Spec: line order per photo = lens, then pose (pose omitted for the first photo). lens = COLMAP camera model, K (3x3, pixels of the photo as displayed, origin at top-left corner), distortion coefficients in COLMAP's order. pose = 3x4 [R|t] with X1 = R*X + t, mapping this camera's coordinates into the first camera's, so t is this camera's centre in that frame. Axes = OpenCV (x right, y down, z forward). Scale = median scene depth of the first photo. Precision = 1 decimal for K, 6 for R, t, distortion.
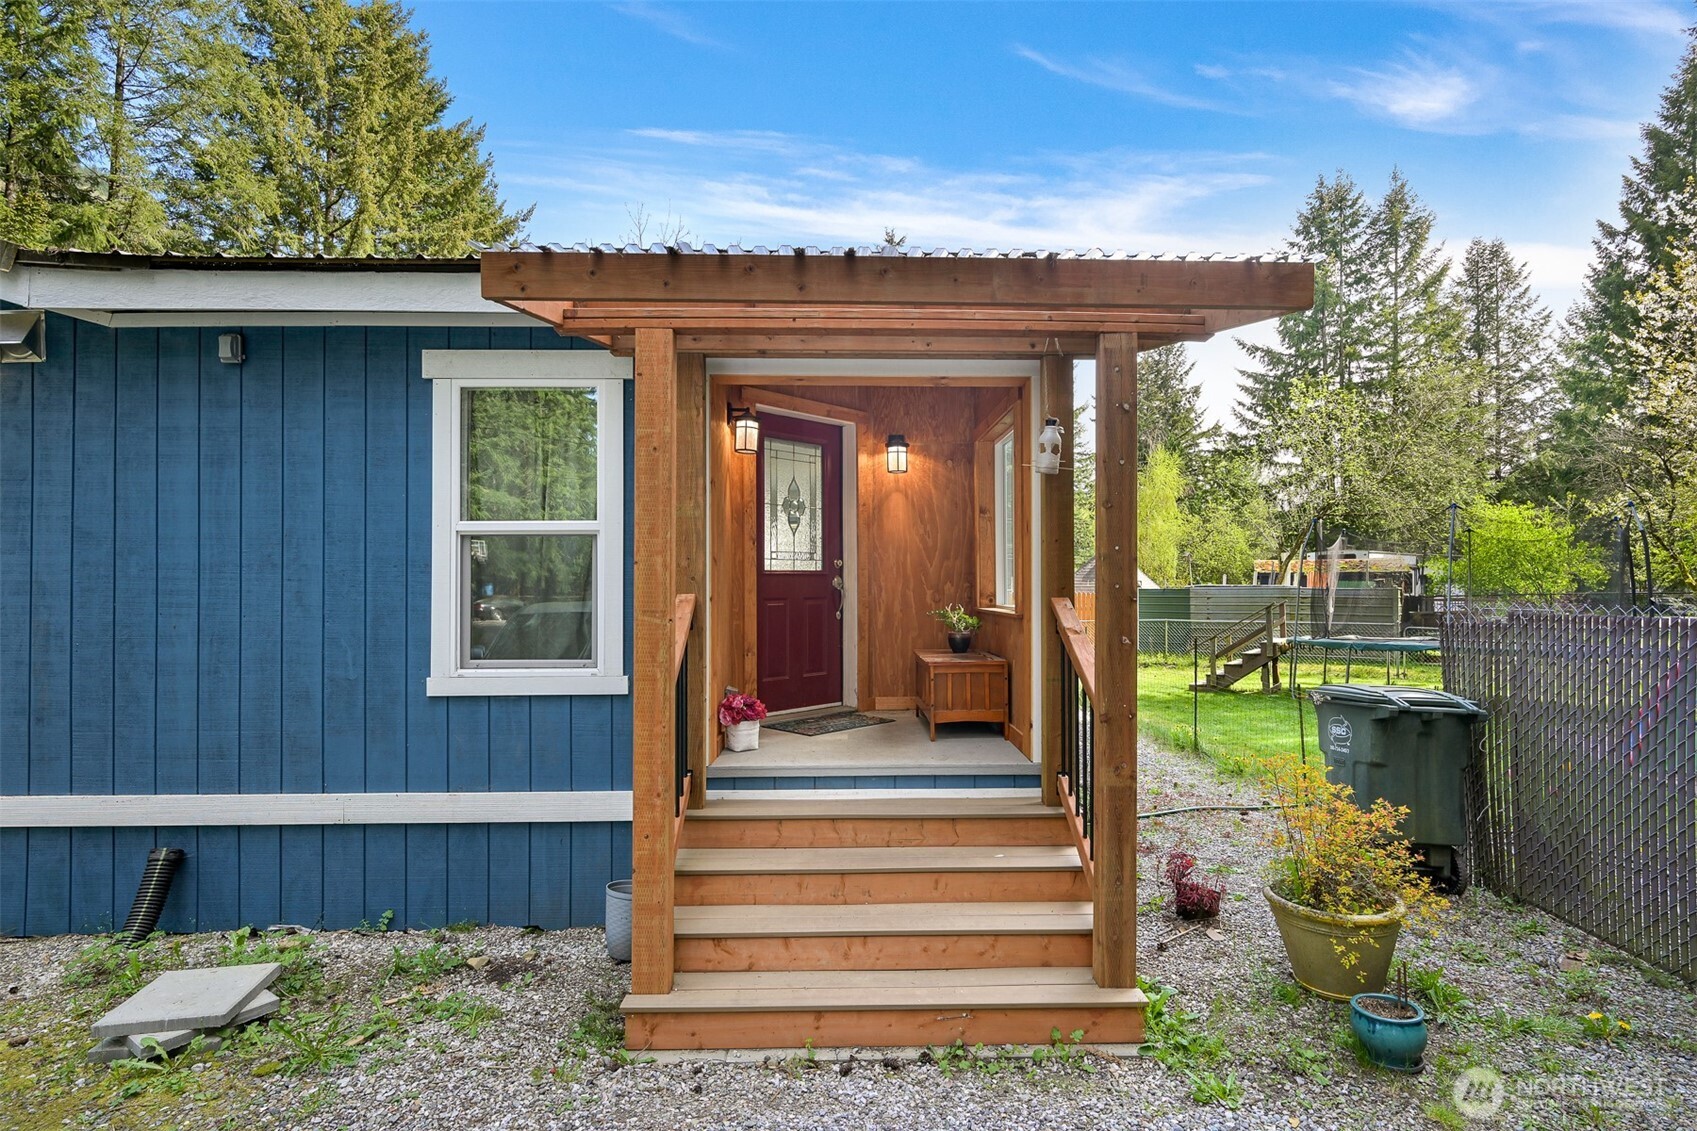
lens RADIAL K [[810.5, 0, 842.6], [0, 810.5, 575.5], [0, 0, 1]] dist [-0.001132, -0.004207]
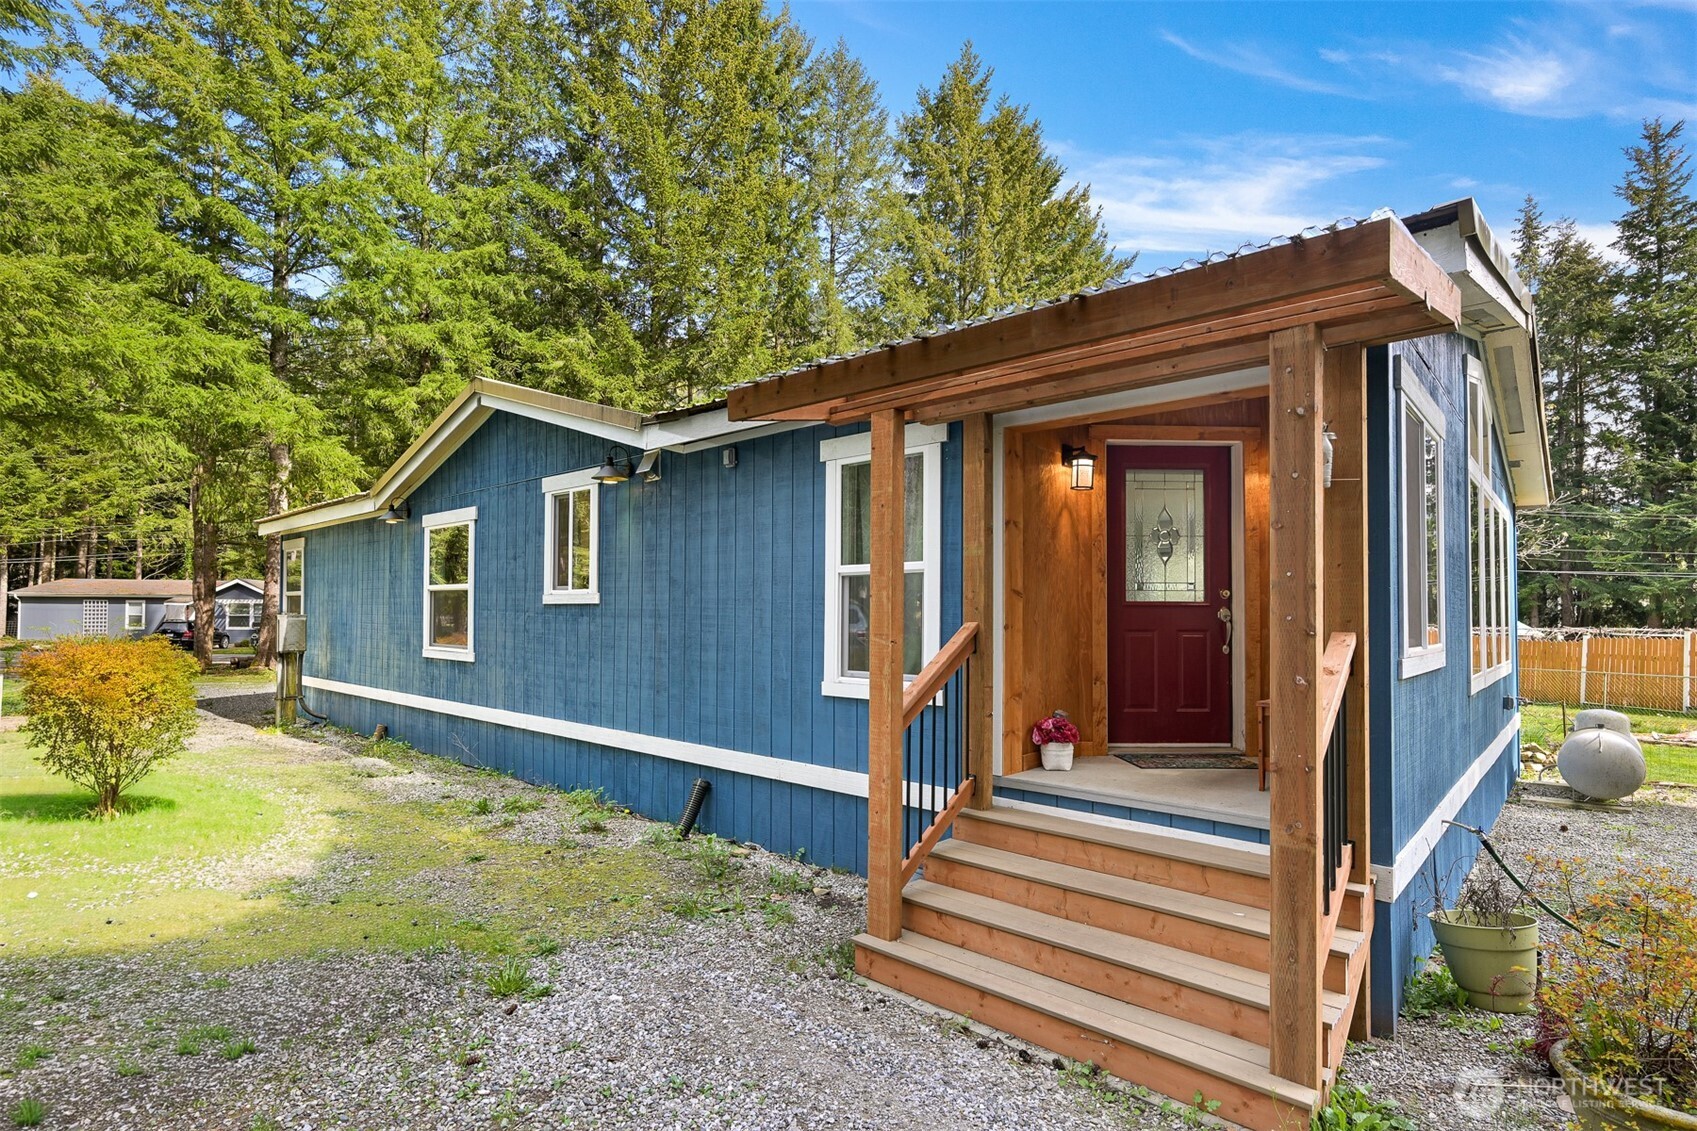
lens RADIAL K [[804.9, 0, 827.5], [0, 804.9, 598.4], [0, 0, 1]] dist [-0.010104, -0.000404]
pose [[0.727012, -0.006740, -0.686592, 0.294267], [-0.001354, 0.999936, -0.011250, 0.001277], [0.686623, 0.009108, 0.726956, 0.015880]]
